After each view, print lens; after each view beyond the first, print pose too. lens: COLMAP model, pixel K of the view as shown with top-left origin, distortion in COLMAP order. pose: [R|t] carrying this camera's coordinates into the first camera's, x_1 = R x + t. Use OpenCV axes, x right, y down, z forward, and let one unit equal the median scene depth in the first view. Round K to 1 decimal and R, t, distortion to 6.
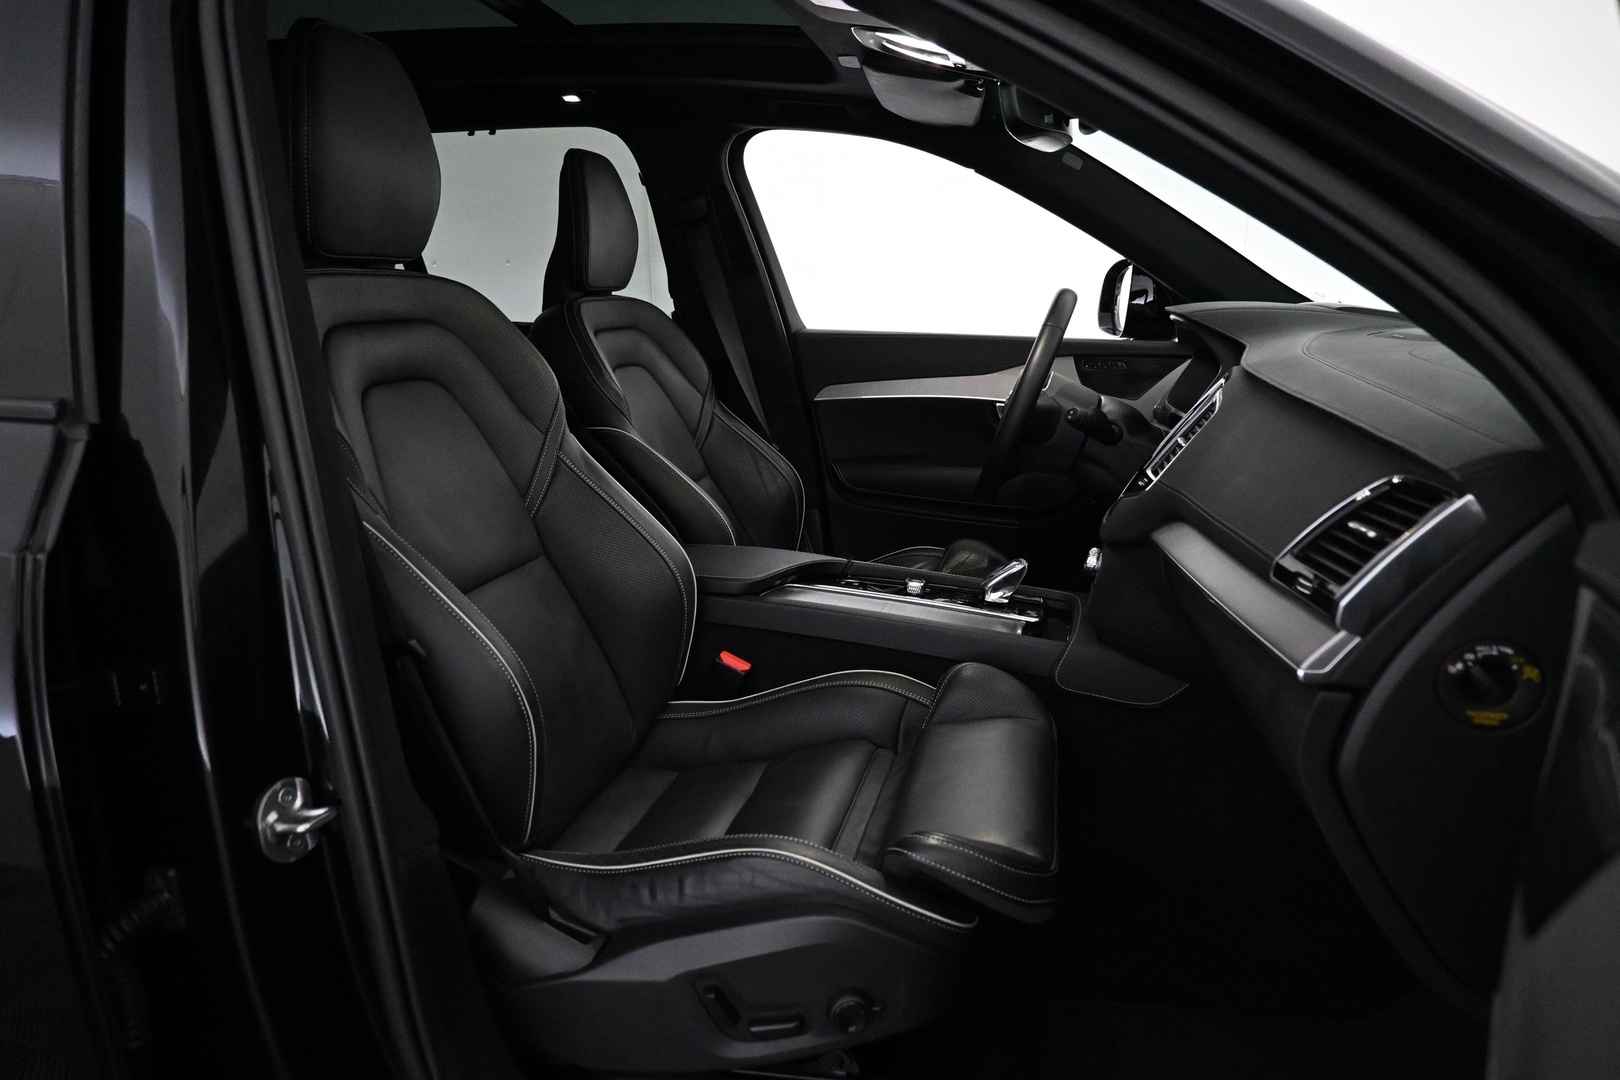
lens RADIAL K [[1102.6, 0, 810.0], [0, 1102.6, 540.0], [0, 0, 1]] dist [-0.001298, -0.001863]
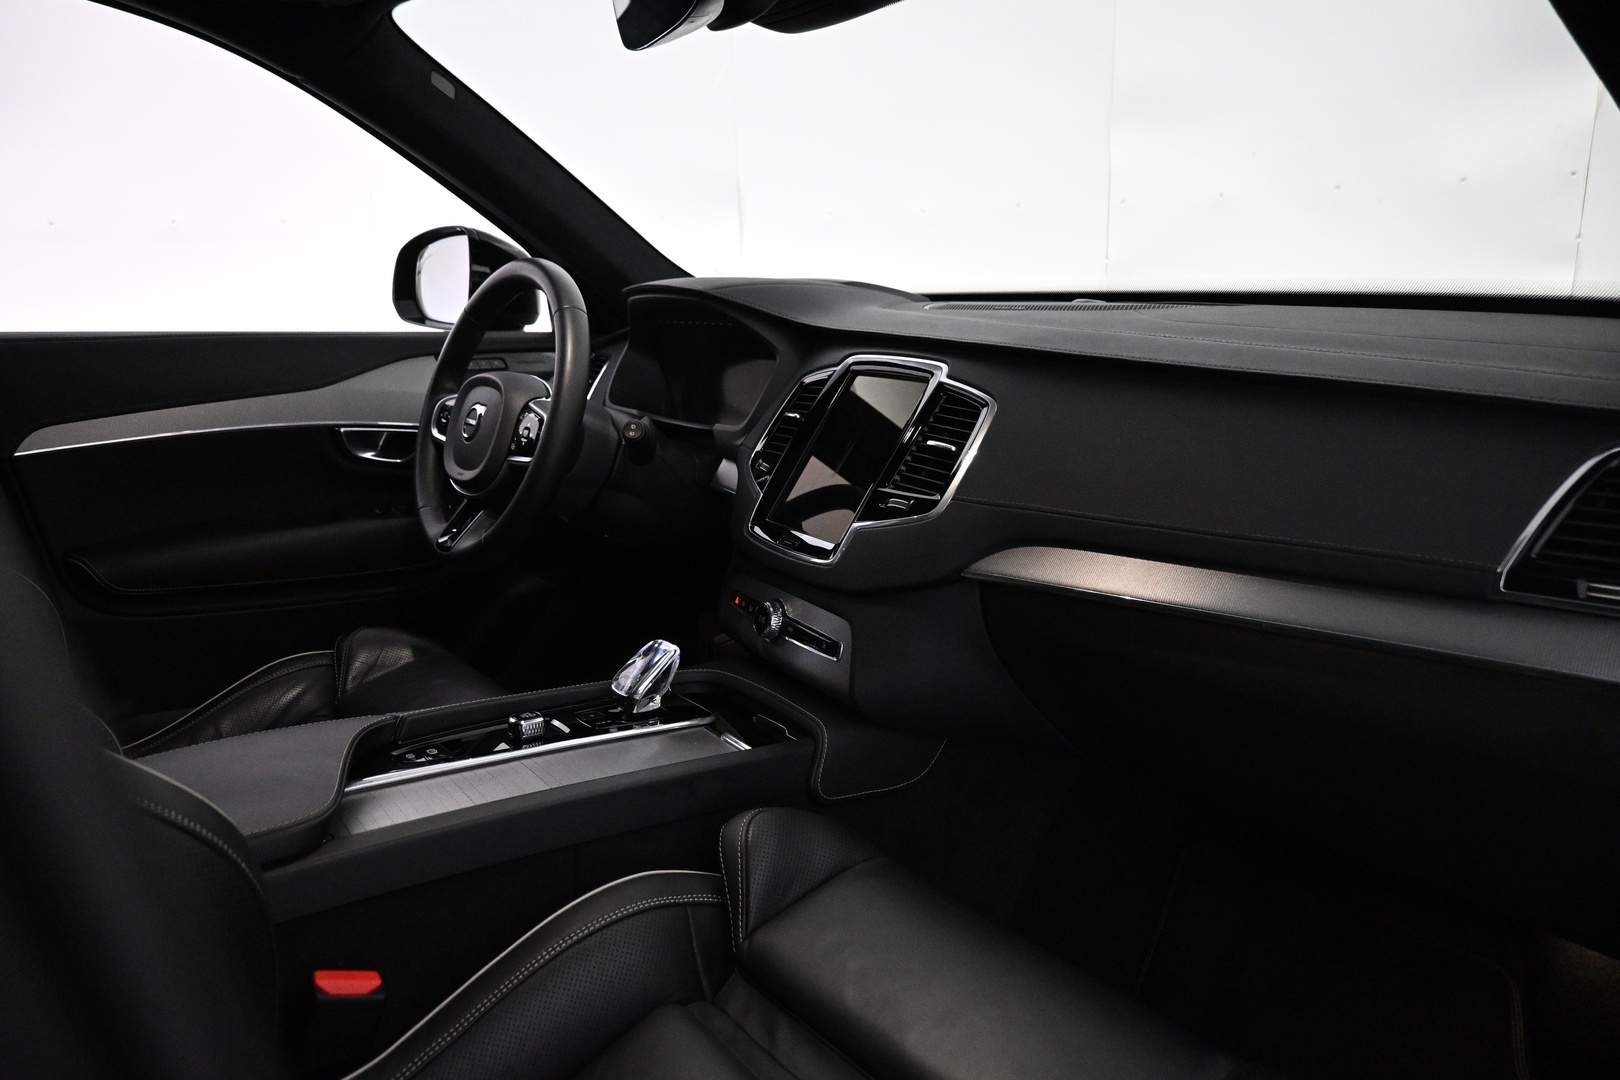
lens RADIAL K [[1102.6, 0, 810.0], [0, 1102.6, 540.0], [0, 0, 1]] dist [-0.001298, -0.001863]
pose [[0.622288, -0.182458, 0.761227, -0.198789], [0.181451, 0.979591, 0.086465, -0.064457], [-0.761468, 0.084319, 0.642695, 0.354309]]
